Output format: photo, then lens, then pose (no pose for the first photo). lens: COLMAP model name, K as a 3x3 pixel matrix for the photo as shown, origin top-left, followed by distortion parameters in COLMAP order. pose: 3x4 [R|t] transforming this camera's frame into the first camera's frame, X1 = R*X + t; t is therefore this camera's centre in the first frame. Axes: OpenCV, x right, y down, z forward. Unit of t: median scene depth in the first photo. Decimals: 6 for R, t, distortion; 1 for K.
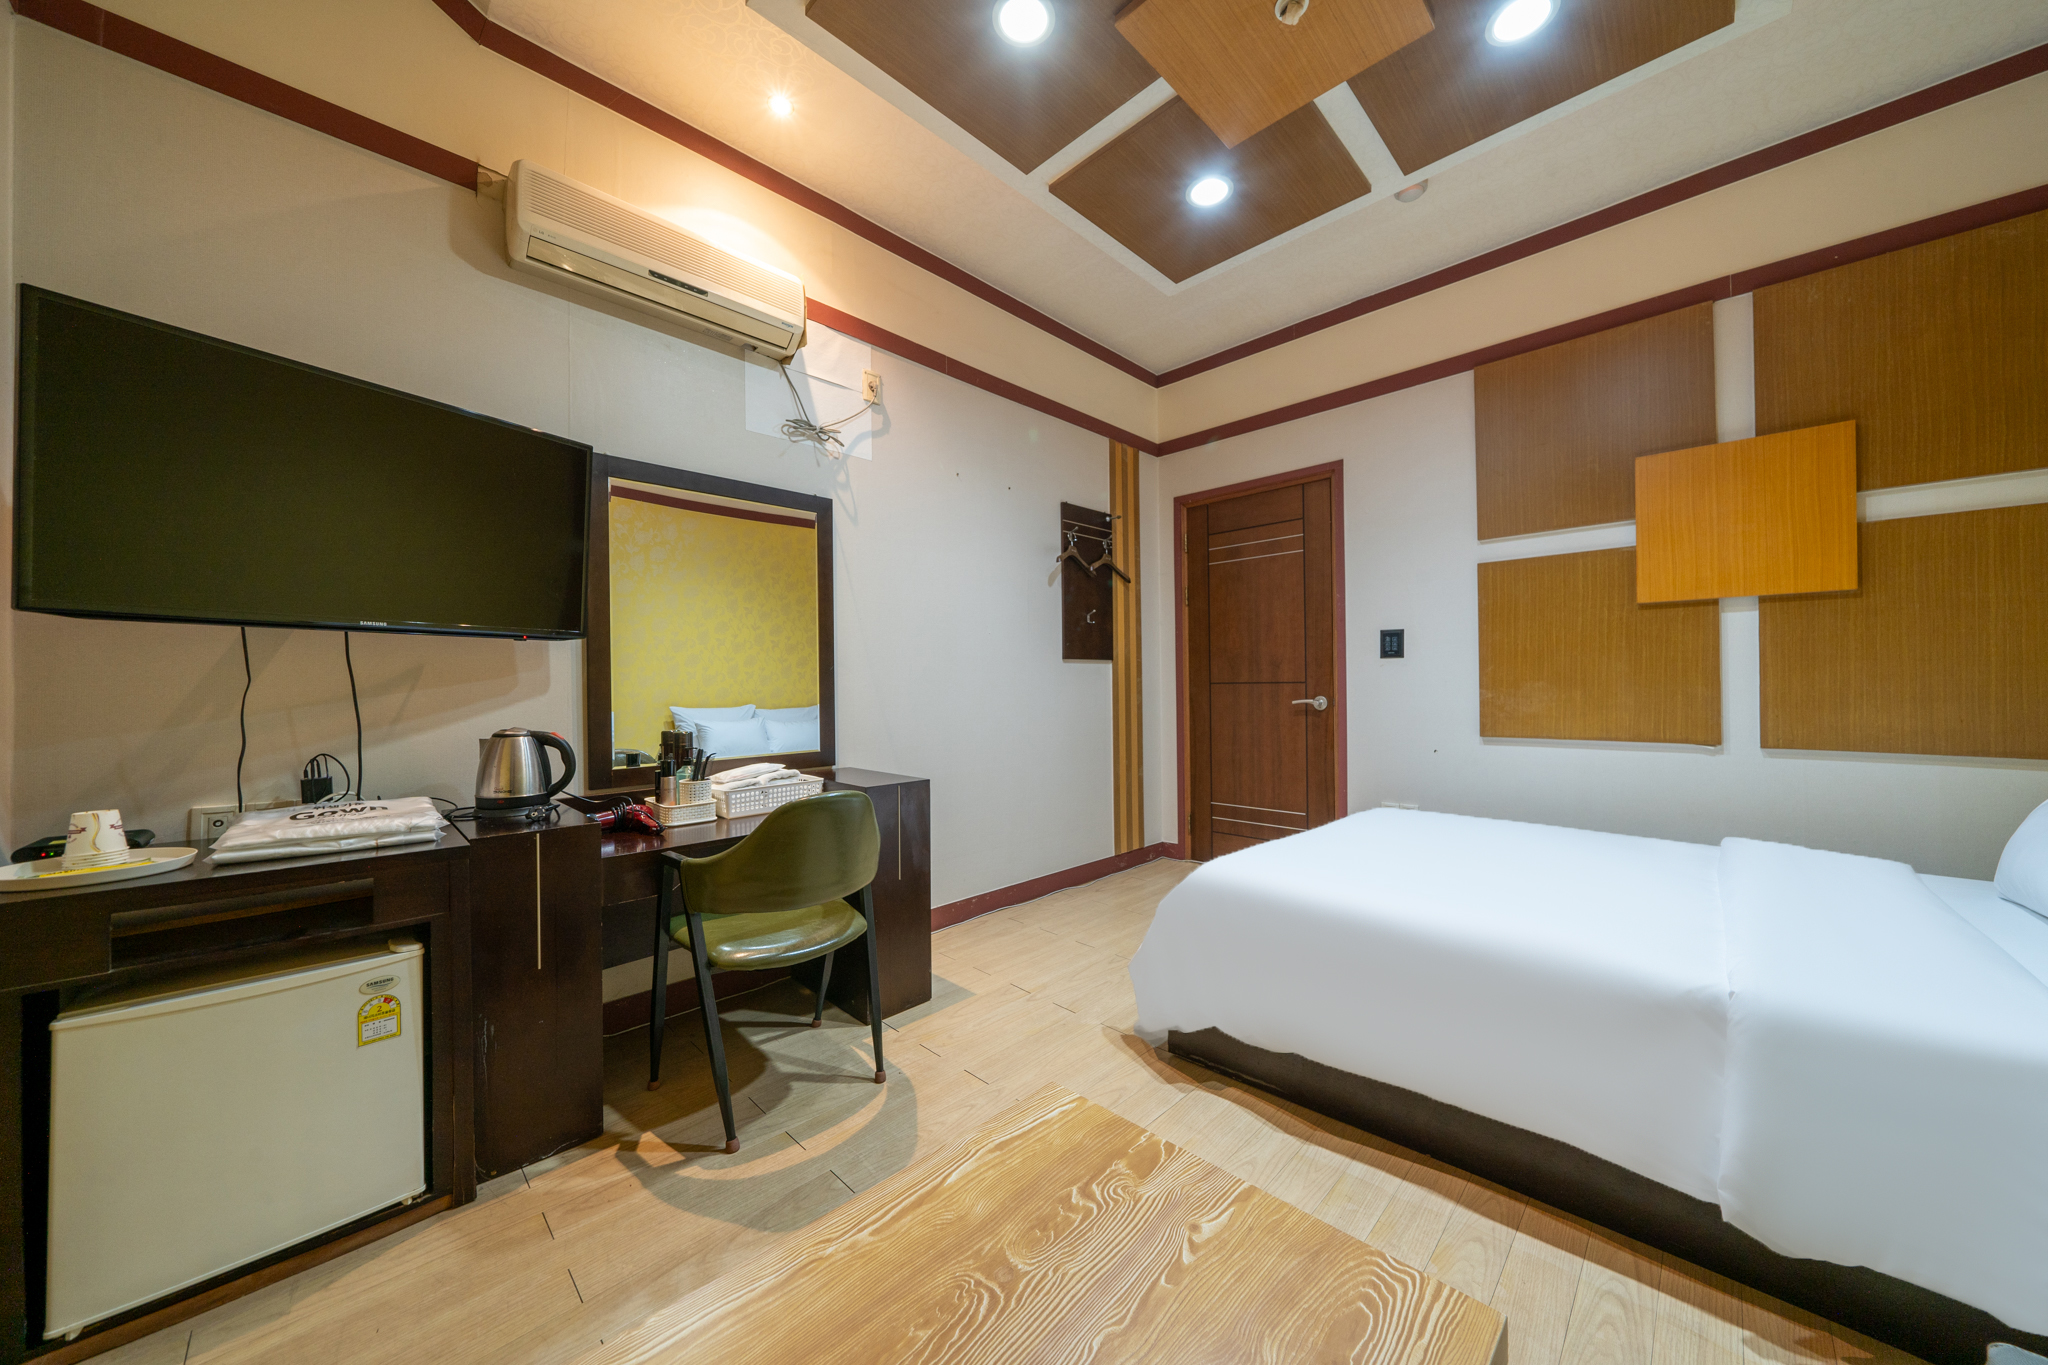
lens RADIAL K [[700.9, 0, 1035.9], [0, 700.9, 686.2], [0, 0, 1]] dist [-0.005601, 0.000131]
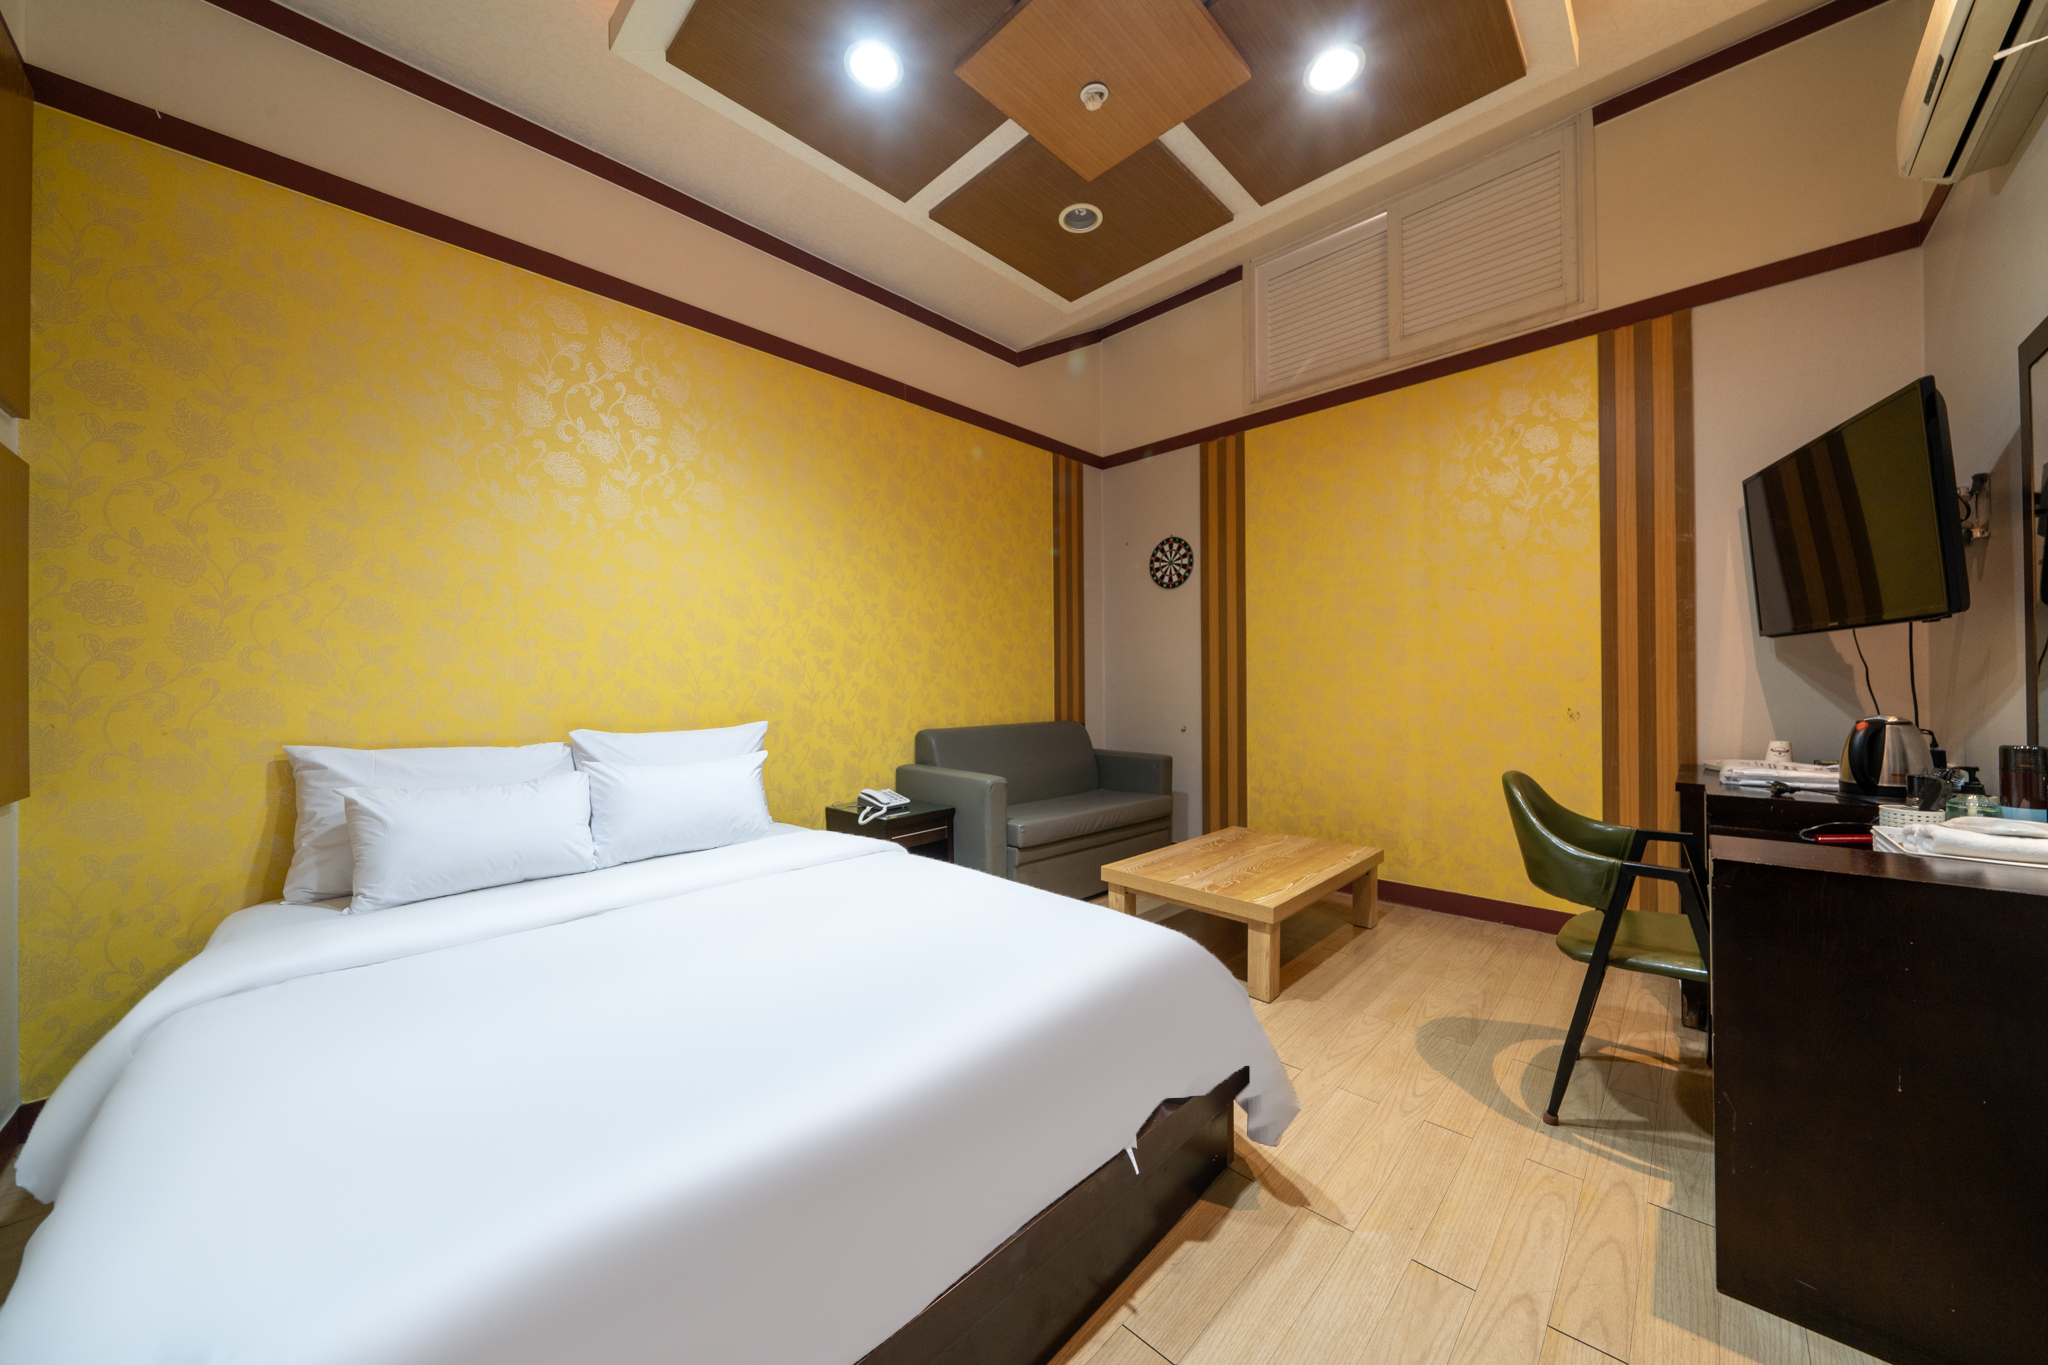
lens RADIAL K [[687.5, 0, 1024.0], [0, 687.5, 682.5], [0, 0, 1]] dist [-0.006391, -0.000003]
pose [[-0.999742, 0.021343, 0.007755, 0.410014], [0.021335, 0.999772, -0.001059, -0.011786], [-0.007776, -0.000893, -0.999969, 1.787925]]
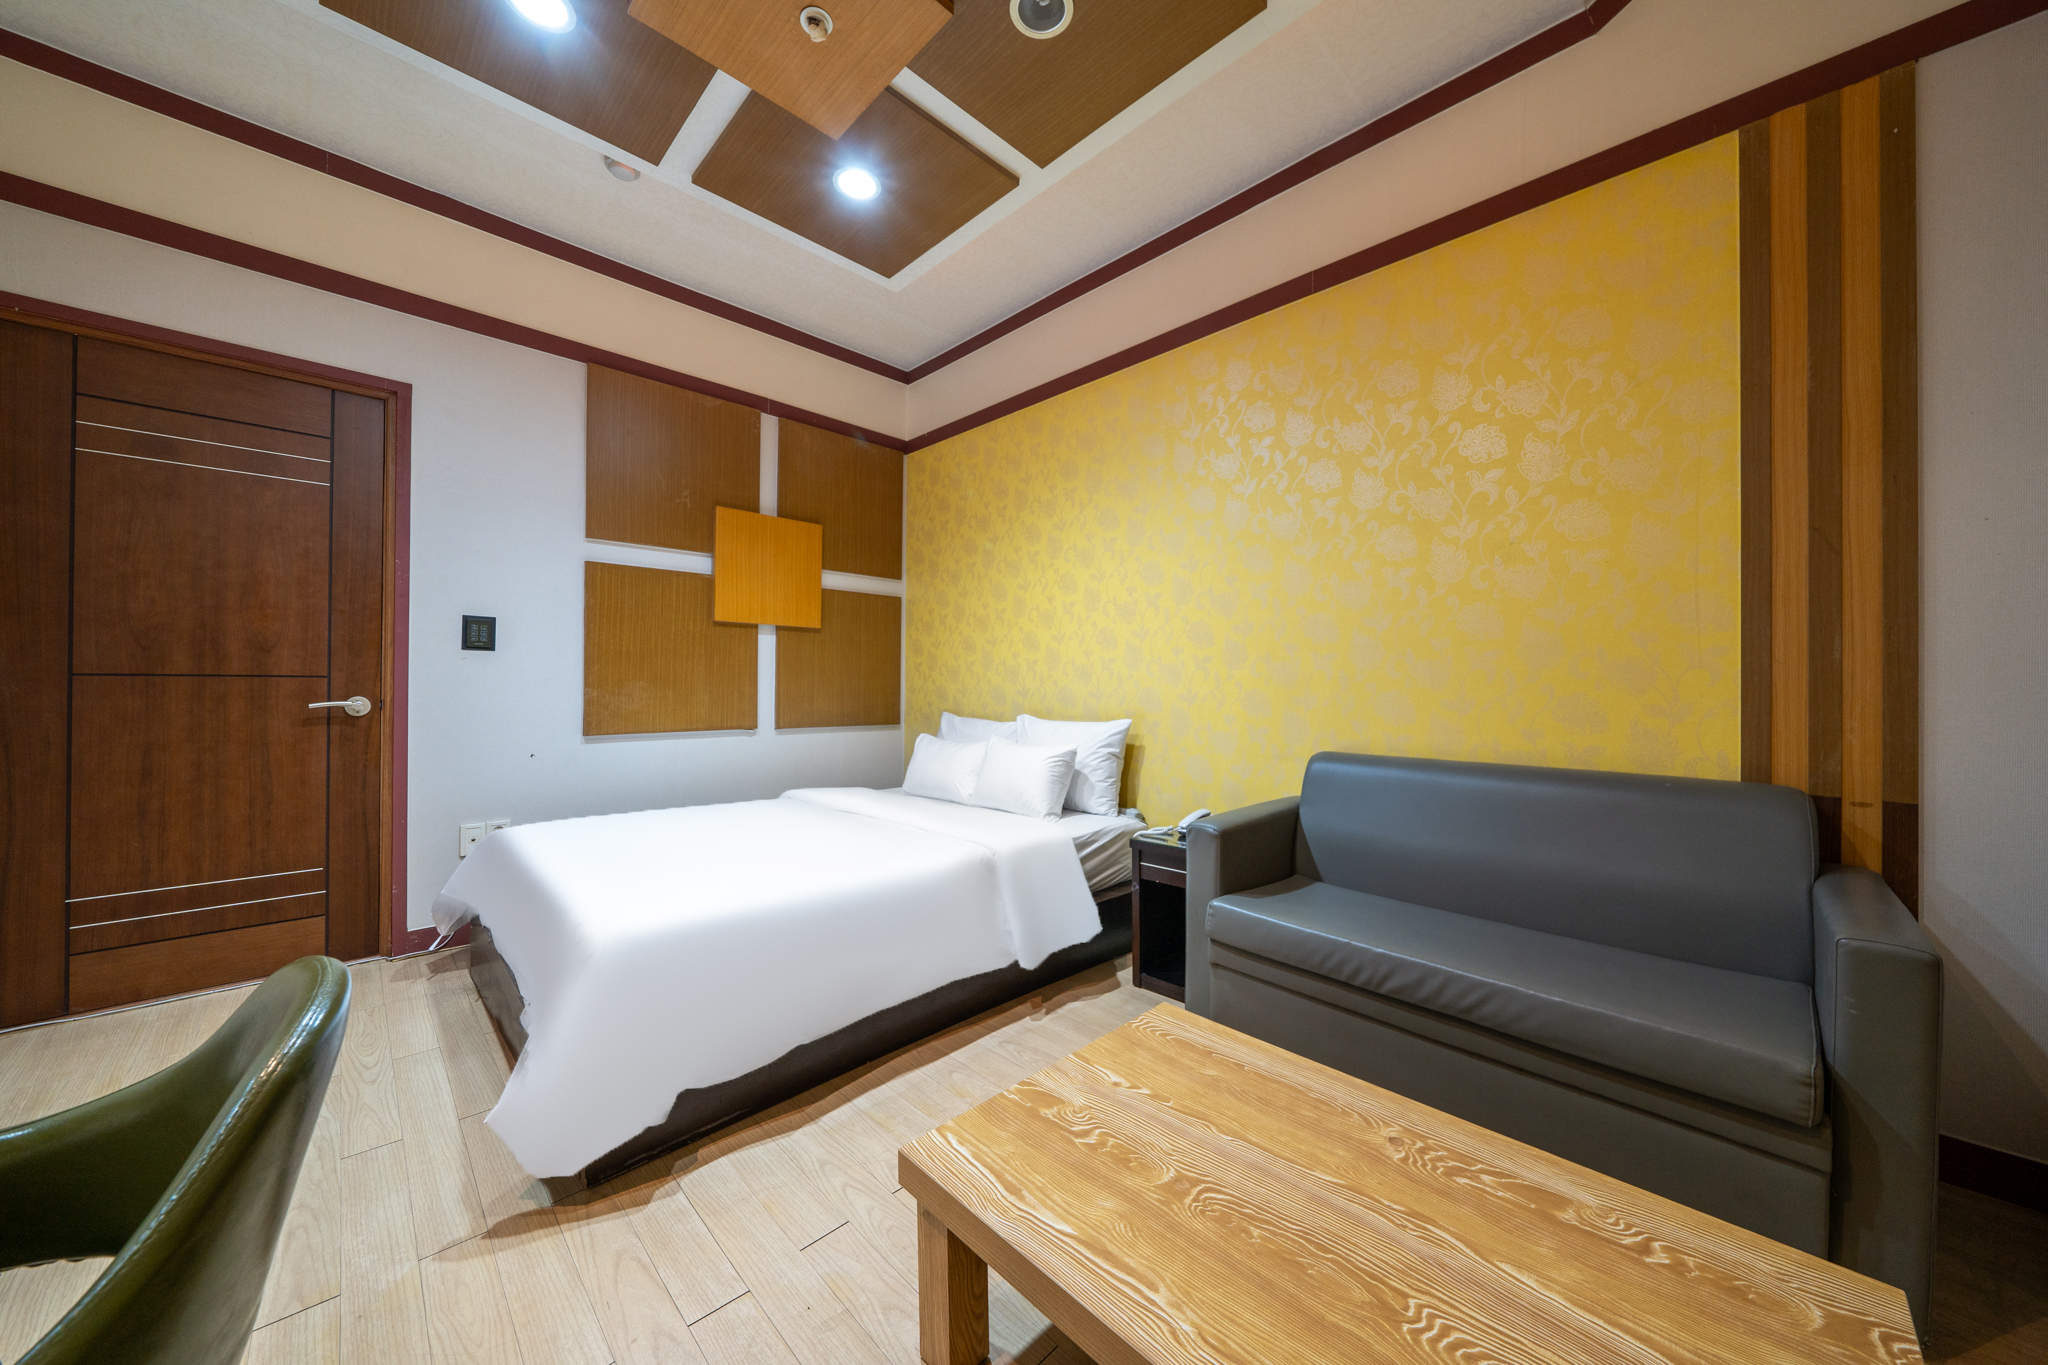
lens RADIAL K [[700.9, 0, 1035.9], [0, 700.9, 686.2], [0, 0, 1]] dist [-0.005601, 0.000131]
pose [[0.012865, 0.007743, 0.999887, -0.534660], [-0.006991, 0.999946, -0.007653, 0.007721], [-0.999893, -0.006891, 0.012918, 0.538730]]
